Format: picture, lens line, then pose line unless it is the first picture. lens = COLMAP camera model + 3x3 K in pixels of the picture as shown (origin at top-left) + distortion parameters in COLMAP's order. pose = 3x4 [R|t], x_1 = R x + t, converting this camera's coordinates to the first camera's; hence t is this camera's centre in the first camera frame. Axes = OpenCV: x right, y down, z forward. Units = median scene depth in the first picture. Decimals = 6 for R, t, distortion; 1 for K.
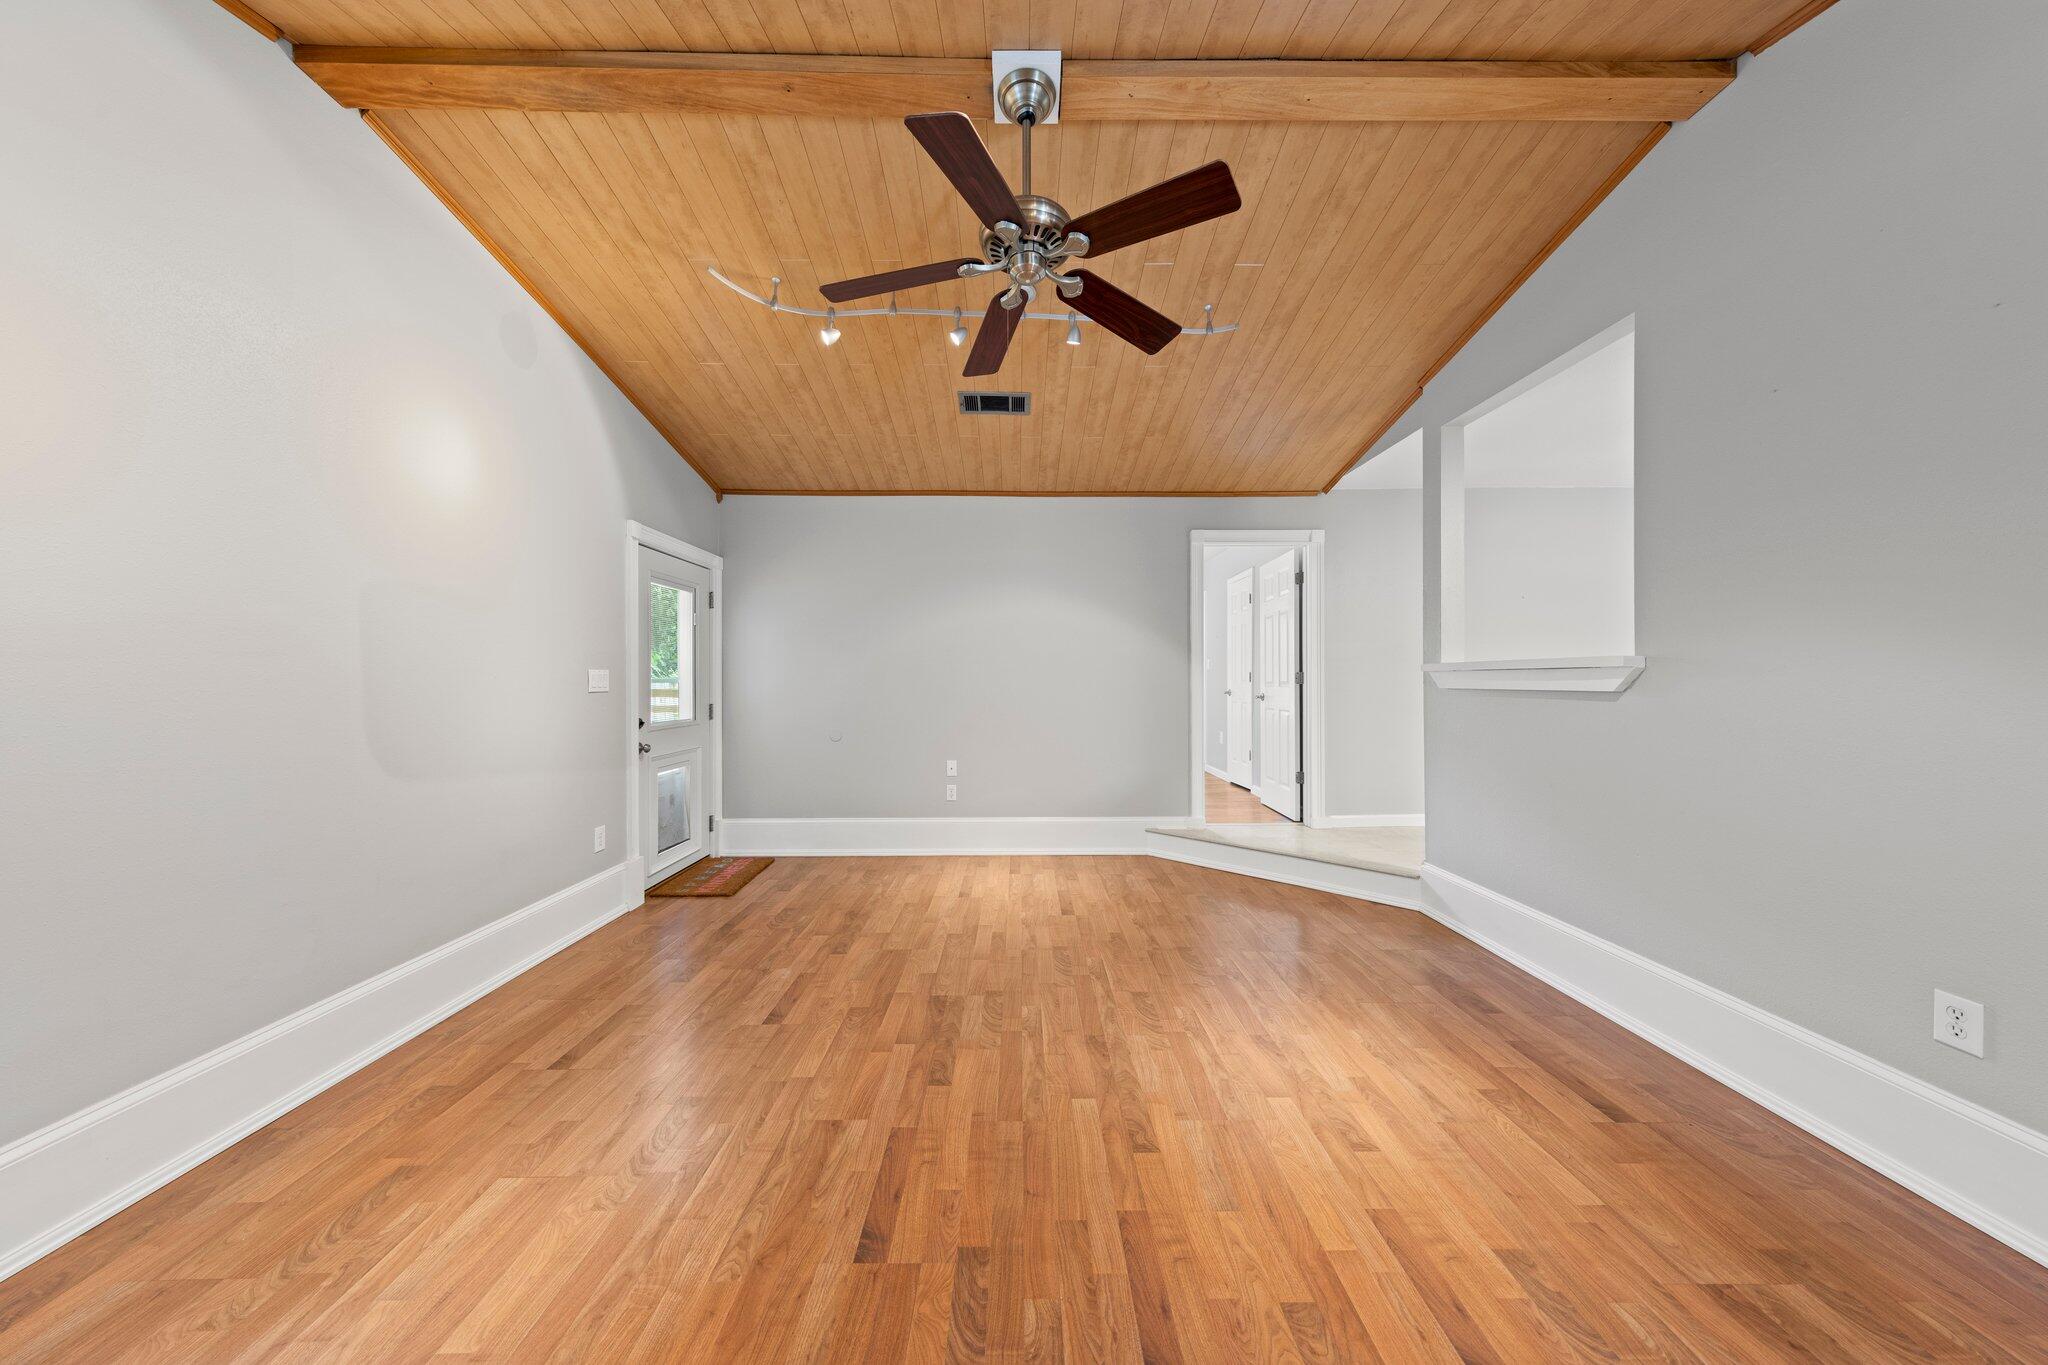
lens RADIAL K [[645.8, 0, 1024.2], [0, 645.8, 681.5], [0, 0, 1]] dist [0.008225, -0.001244]
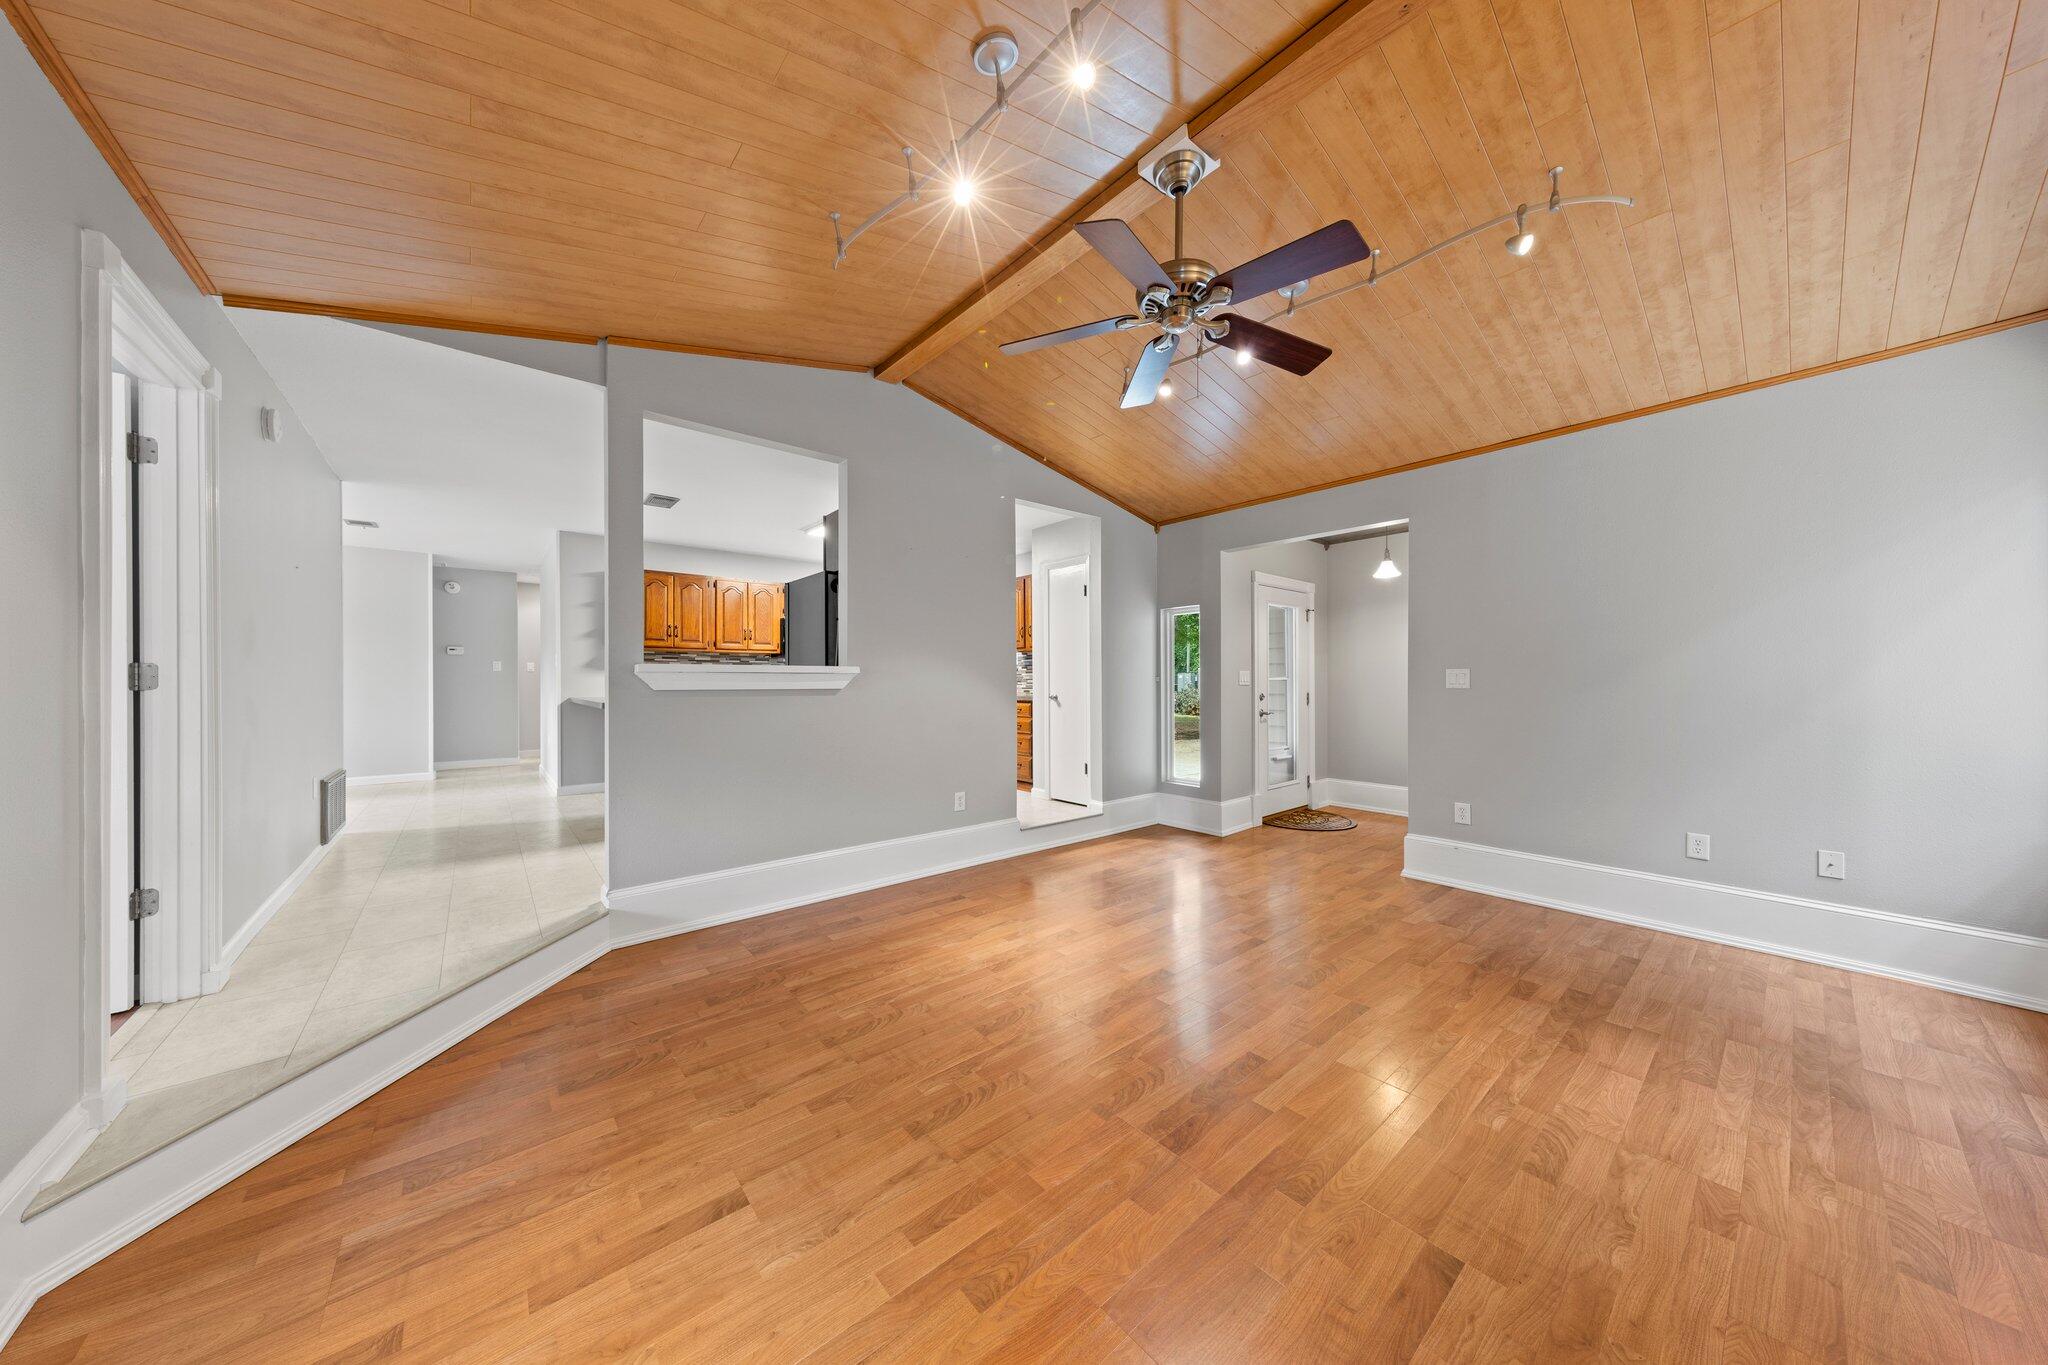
lens RADIAL K [[645.8, 0, 1025.7], [0, 645.8, 684.5], [0, 0, 1]] dist [0.008225, -0.001244]
pose [[-0.635871, -0.001055, 0.771795, -0.495646], [0.004061, 0.999981, 0.004712, -0.000455], [-0.771785, 0.006130, -0.635855, 1.370998]]
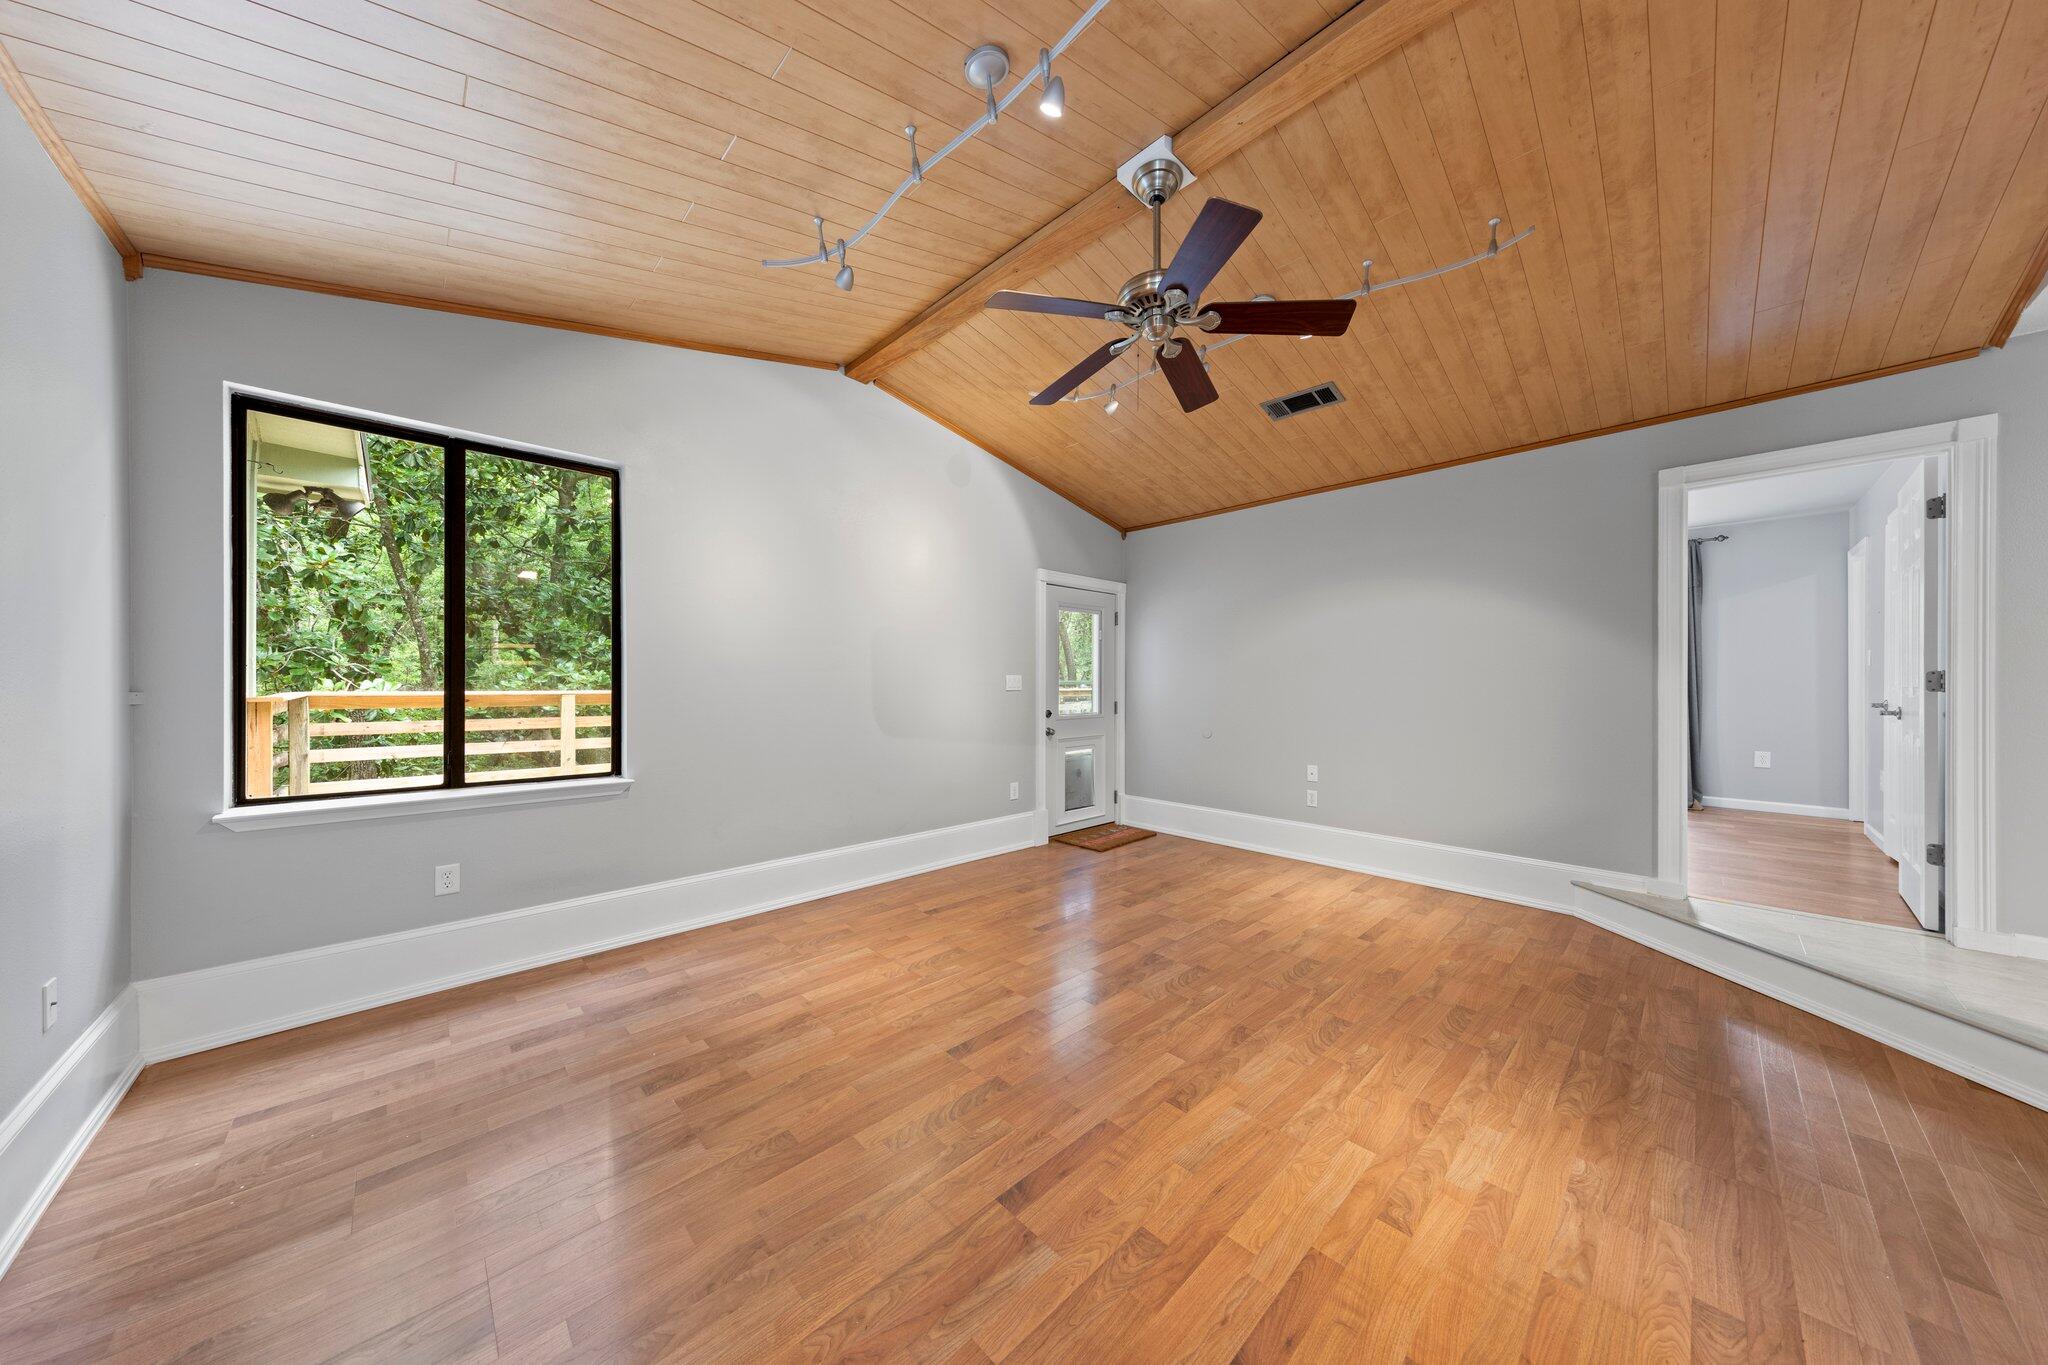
lens RADIAL K [[645.8, 0, 1031.7], [0, 645.8, 681.1], [0, 0, 1]] dist [0.008225, -0.001244]
pose [[0.690498, 0.000830, -0.723333, 0.490262], [-0.004194, 0.999987, -0.002855, -0.000820], [0.723322, 0.005005, 0.690493, 0.028986]]
